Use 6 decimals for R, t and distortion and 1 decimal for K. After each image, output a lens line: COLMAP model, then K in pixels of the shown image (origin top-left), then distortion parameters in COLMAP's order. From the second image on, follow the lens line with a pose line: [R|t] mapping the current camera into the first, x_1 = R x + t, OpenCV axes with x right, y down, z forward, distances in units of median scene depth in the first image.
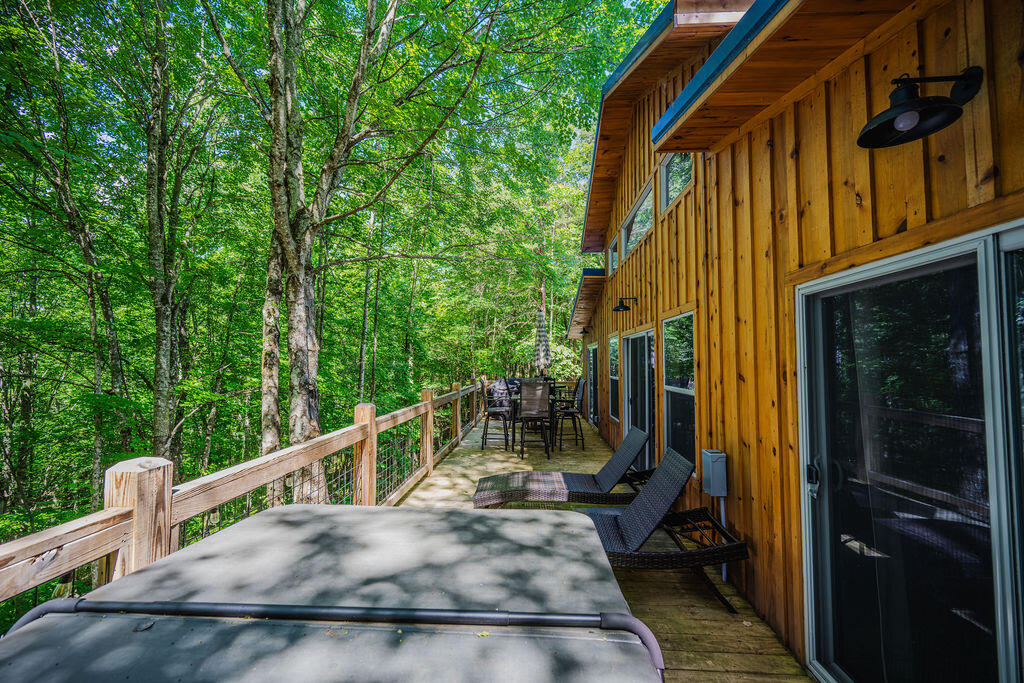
lens RADIAL K [[401.1, 0, 515.1], [0, 401.1, 346.3], [0, 0, 1]] dist [-0.001486, -0.000079]
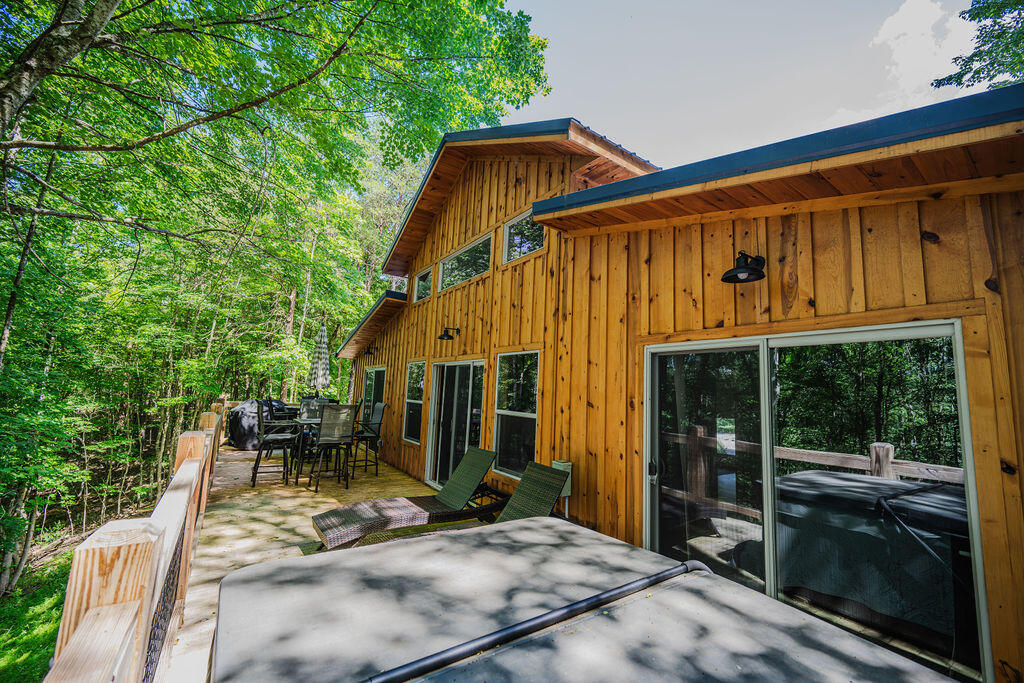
lens RADIAL K [[401.1, 0, 515.1], [0, 401.1, 346.3], [0, 0, 1]] dist [-0.001486, -0.000079]
pose [[0.789102, 0.103952, 0.605402, -0.522393], [-0.068955, 0.994338, -0.080857, 0.009179], [-0.610380, 0.022059, 0.791802, 0.070561]]
